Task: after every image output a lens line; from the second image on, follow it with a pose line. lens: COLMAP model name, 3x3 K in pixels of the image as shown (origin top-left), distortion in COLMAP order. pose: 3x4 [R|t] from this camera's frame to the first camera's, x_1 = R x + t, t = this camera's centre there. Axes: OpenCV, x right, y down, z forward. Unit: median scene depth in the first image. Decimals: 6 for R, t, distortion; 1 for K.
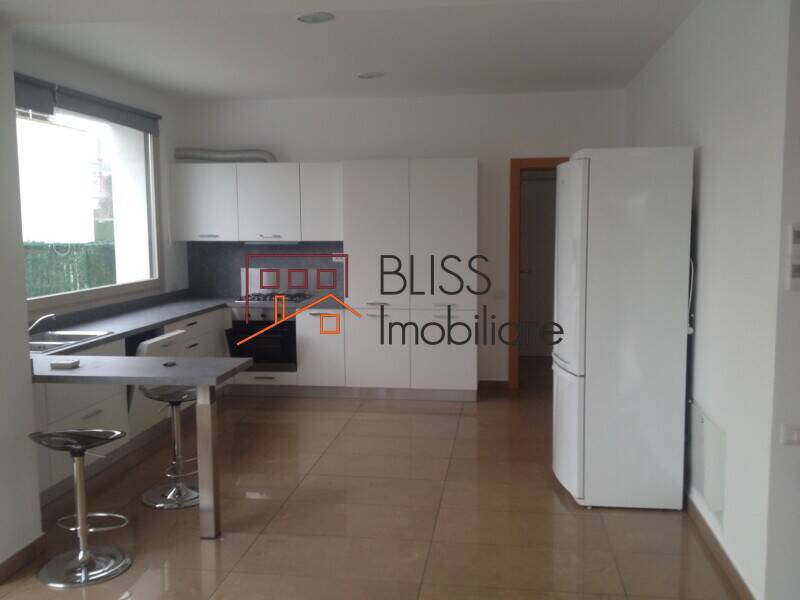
lens RADIAL K [[749.4, 0, 388.4], [0, 749.4, 302.0], [0, 0, 1]] dist [0.102565, -0.007454]
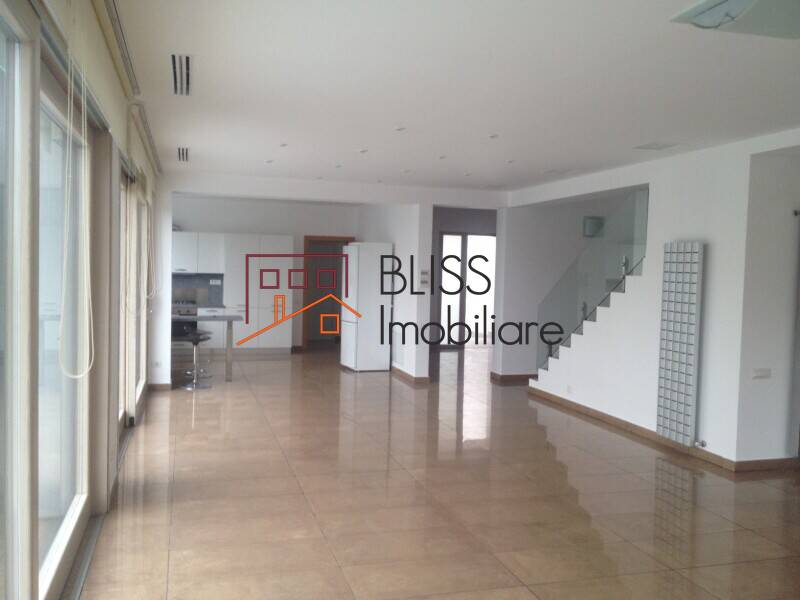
lens RADIAL K [[749.4, 0, 388.4], [0, 749.4, 302.0], [0, 0, 1]] dist [0.102565, -0.007454]
pose [[0.913019, 0.008738, 0.407823, -0.461035], [0.015990, 0.998235, -0.057187, 0.110344], [-0.407604, 0.058734, 0.911268, -0.943592]]
